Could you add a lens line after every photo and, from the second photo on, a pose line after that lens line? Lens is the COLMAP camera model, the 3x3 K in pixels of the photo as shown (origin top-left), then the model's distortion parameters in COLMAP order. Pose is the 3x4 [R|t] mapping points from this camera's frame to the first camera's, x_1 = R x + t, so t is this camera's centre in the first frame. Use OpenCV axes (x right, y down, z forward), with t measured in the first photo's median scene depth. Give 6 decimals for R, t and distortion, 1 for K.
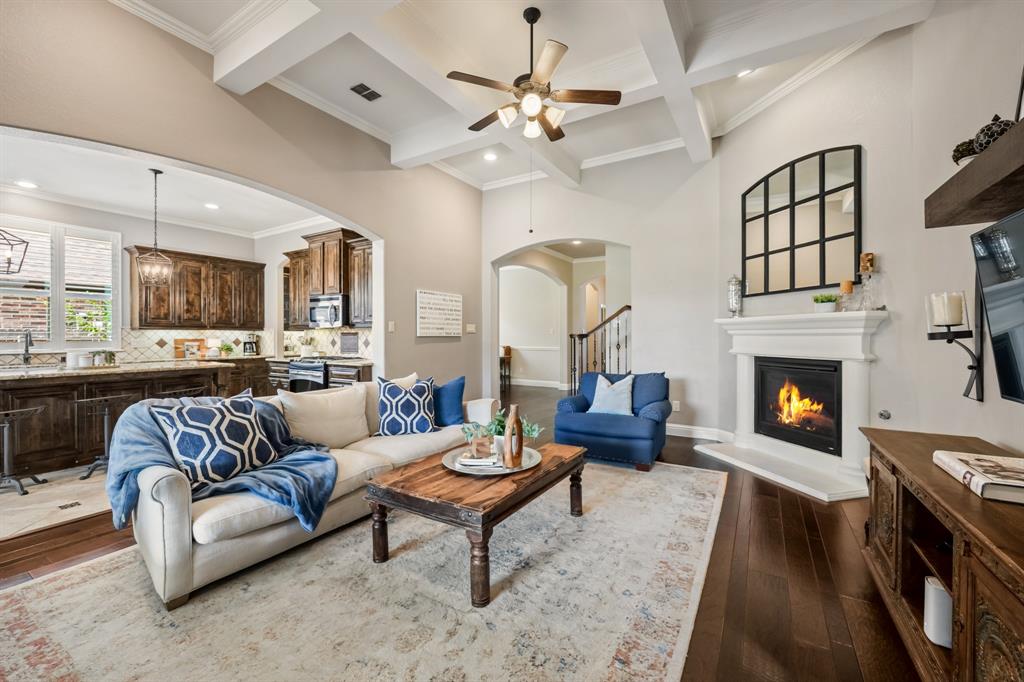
lens RADIAL K [[411.7, 0, 515.3], [0, 411.7, 336.5], [0, 0, 1]] dist [-0.007811, 0.000055]
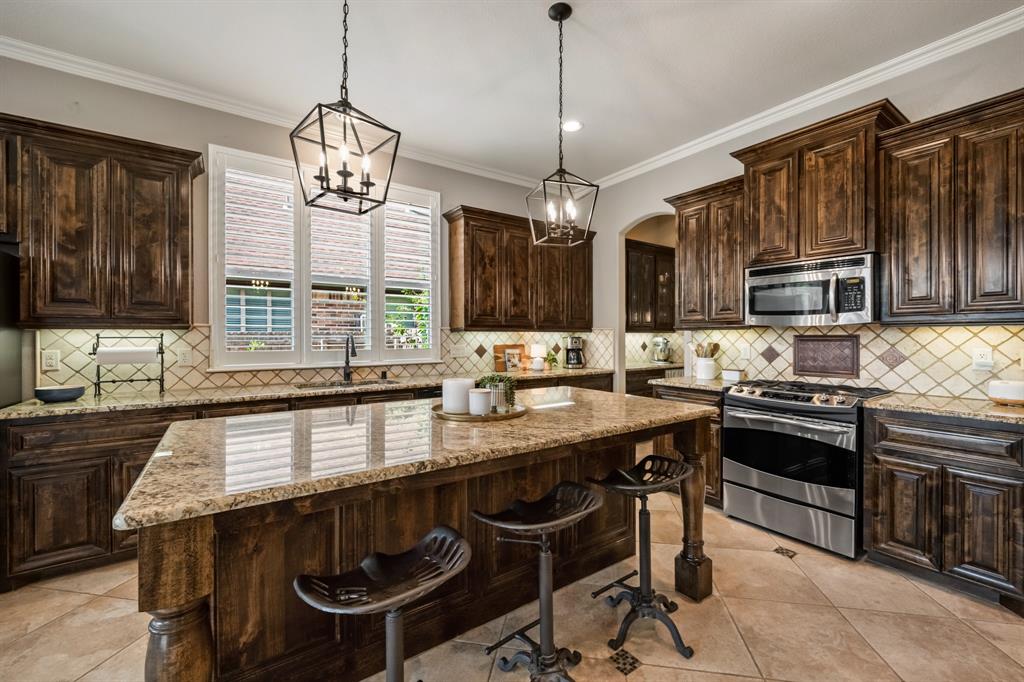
lens RADIAL K [[420.7, 0, 514.6], [0, 420.7, 338.3], [0, 0, 1]] dist [-0.003050, 0.000131]
pose [[0.916446, 0.001458, -0.400155, -0.525414], [-0.000169, 0.999995, 0.003258, -0.007235], [0.400157, -0.002918, 0.916442, 0.368373]]
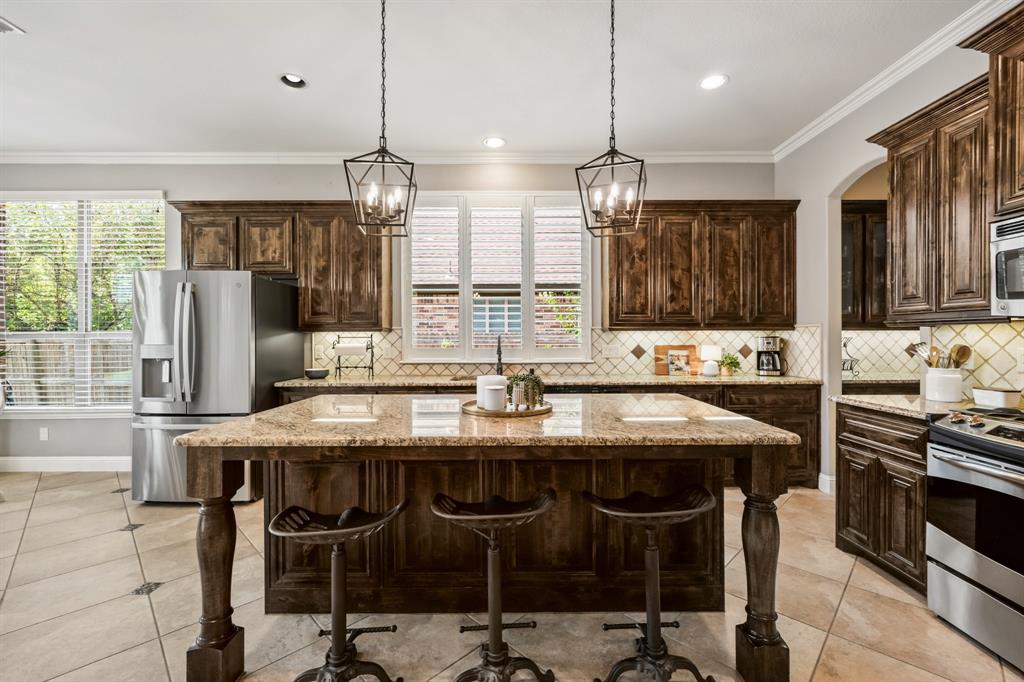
lens RADIAL K [[430.3, 0, 516.1], [0, 430.3, 339.4], [0, 0, 1]] dist [0.001215, 0.000029]
pose [[0.522592, 0.003794, -0.852575, -0.385219], [0.001376, 0.999985, 0.005293, -0.006573], [0.852582, -0.003939, 0.522579, 0.479656]]
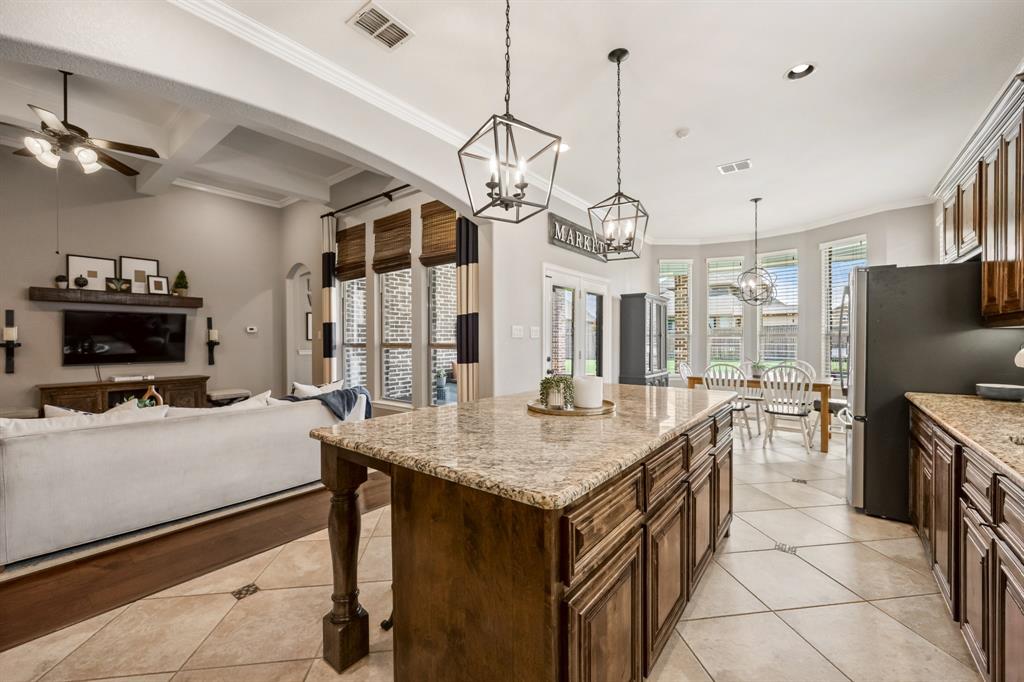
lens RADIAL K [[406.5, 0, 519.4], [0, 406.5, 341.3], [0, 0, 1]] dist [-0.002479, -0.000046]
pose [[-0.993860, 0.005232, 0.110520, -0.672949], [0.006645, 0.999901, 0.012425, -0.010695], [-0.110444, 0.013084, -0.993796, 0.988625]]
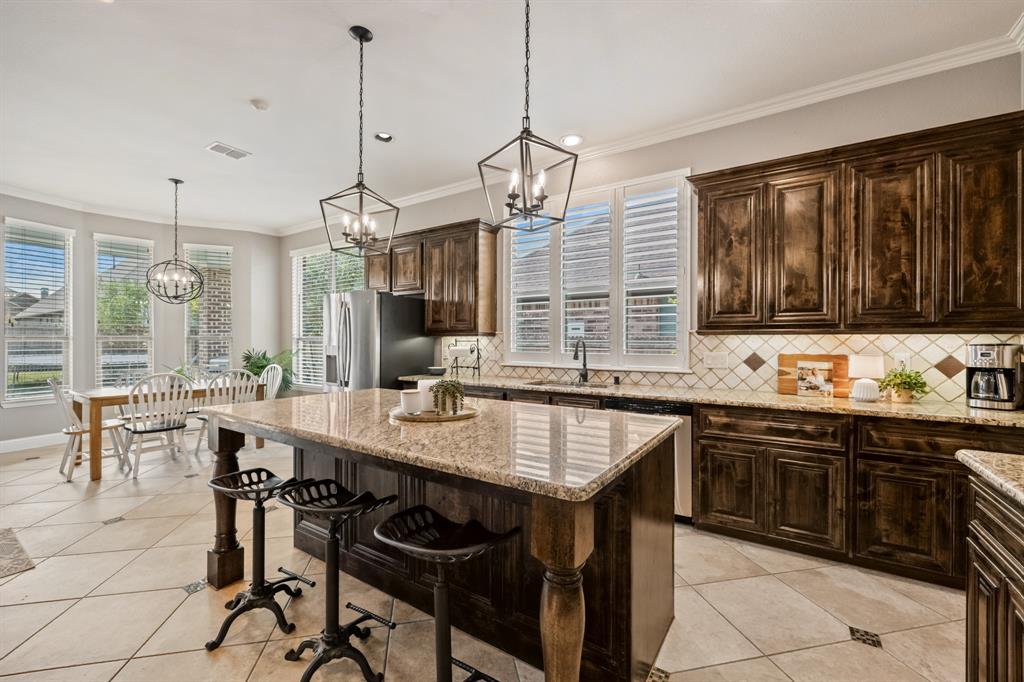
lens RADIAL K [[419.0, 0, 515.6], [0, 419.0, 341.9], [0, 0, 1]] dist [-0.001767, -0.000119]
pose [[-0.033905, 0.005562, -0.999410, -0.343782], [-0.003030, 0.999979, 0.005667, -0.009564], [0.999420, 0.003220, -0.033888, 0.725332]]
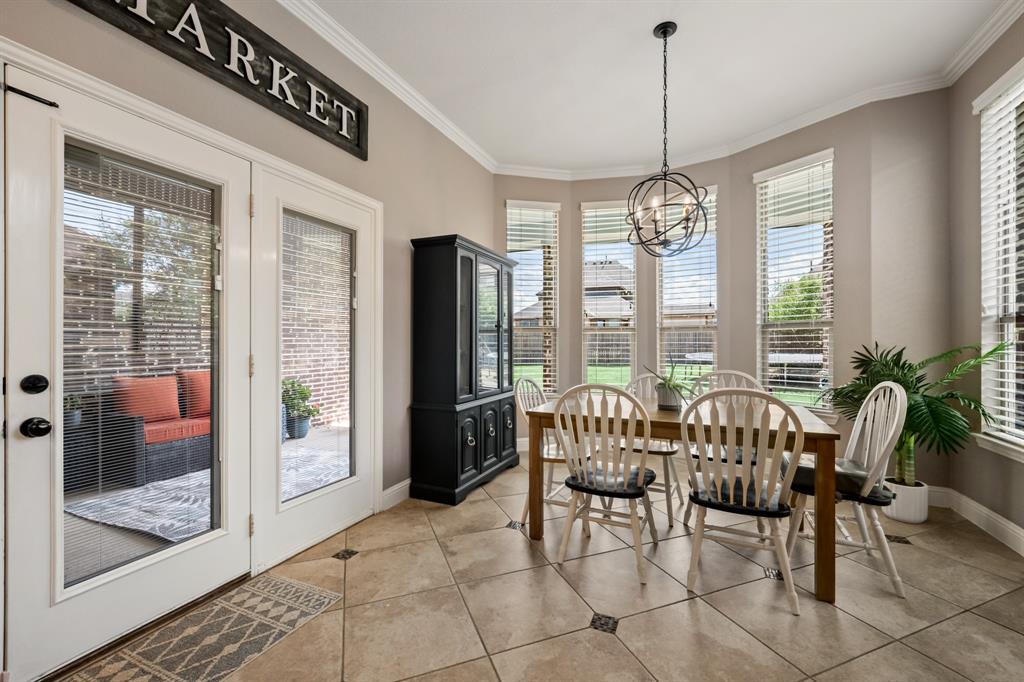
lens RADIAL K [[420.7, 0, 514.6], [0, 420.7, 338.3], [0, 0, 1]] dist [-0.003050, 0.000131]
pose [[-0.992793, 0.002482, -0.119813, -0.873964], [0.003511, 0.999959, -0.008383, 0.012207], [0.119787, -0.008743, -0.992761, 0.485035]]
